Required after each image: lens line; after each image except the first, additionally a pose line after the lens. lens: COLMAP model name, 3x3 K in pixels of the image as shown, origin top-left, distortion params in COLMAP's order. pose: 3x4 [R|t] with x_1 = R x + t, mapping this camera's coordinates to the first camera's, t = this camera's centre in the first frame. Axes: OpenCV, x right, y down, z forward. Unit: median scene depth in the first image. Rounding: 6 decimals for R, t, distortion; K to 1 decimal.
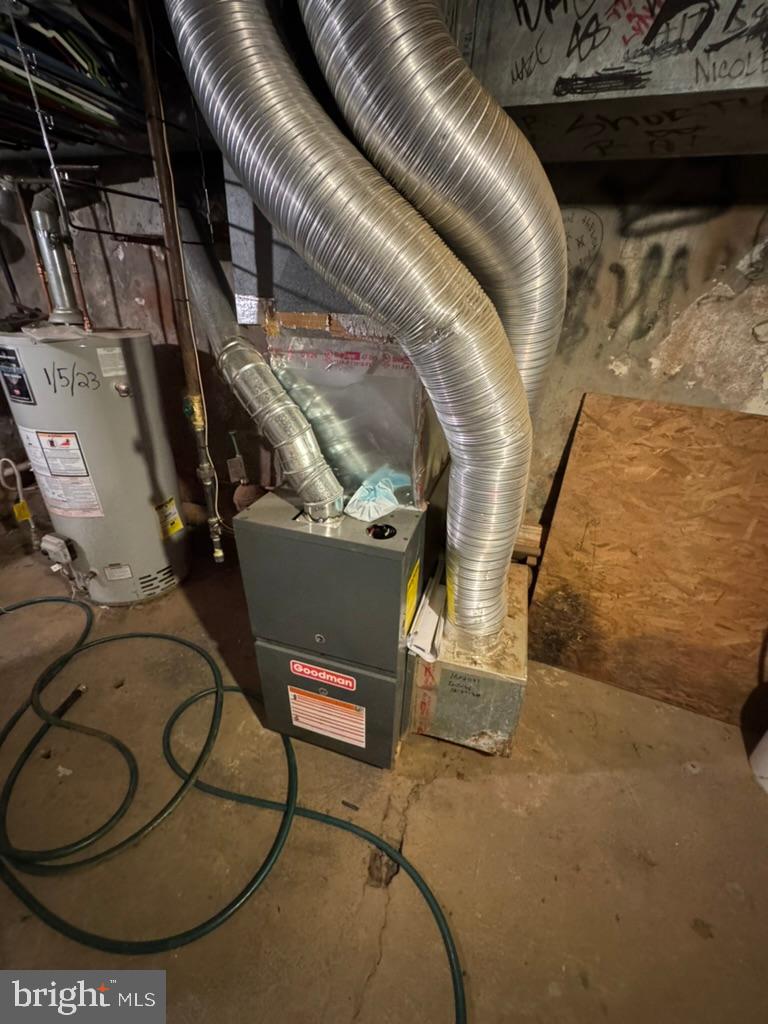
lens RADIAL K [[407.2, 0, 384.3], [0, 407.2, 511.8], [0, 0, 1]] dist [-0.003876, -0.000566]
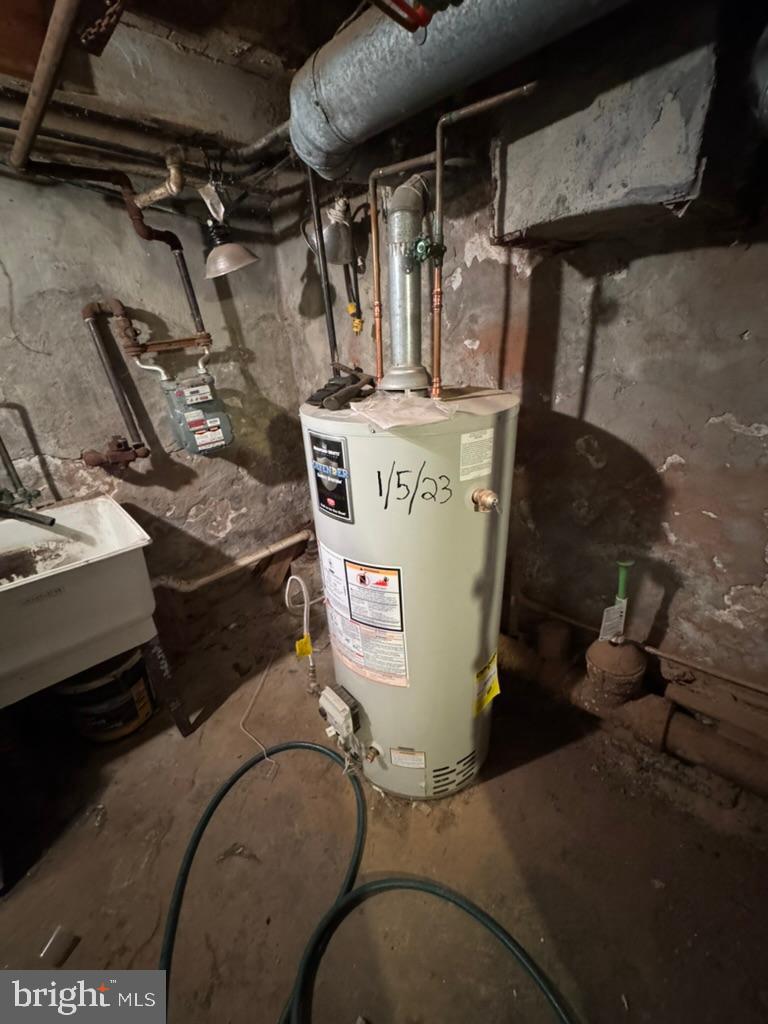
lens RADIAL K [[407.2, 0, 381.9], [0, 407.2, 510.6], [0, 0, 1]] dist [-0.003876, -0.000566]
pose [[0.885656, 0.084385, -0.456611, -0.503541], [-0.115295, 0.992517, -0.040205, -0.246155], [0.449801, 0.088253, 0.888758, 0.437433]]
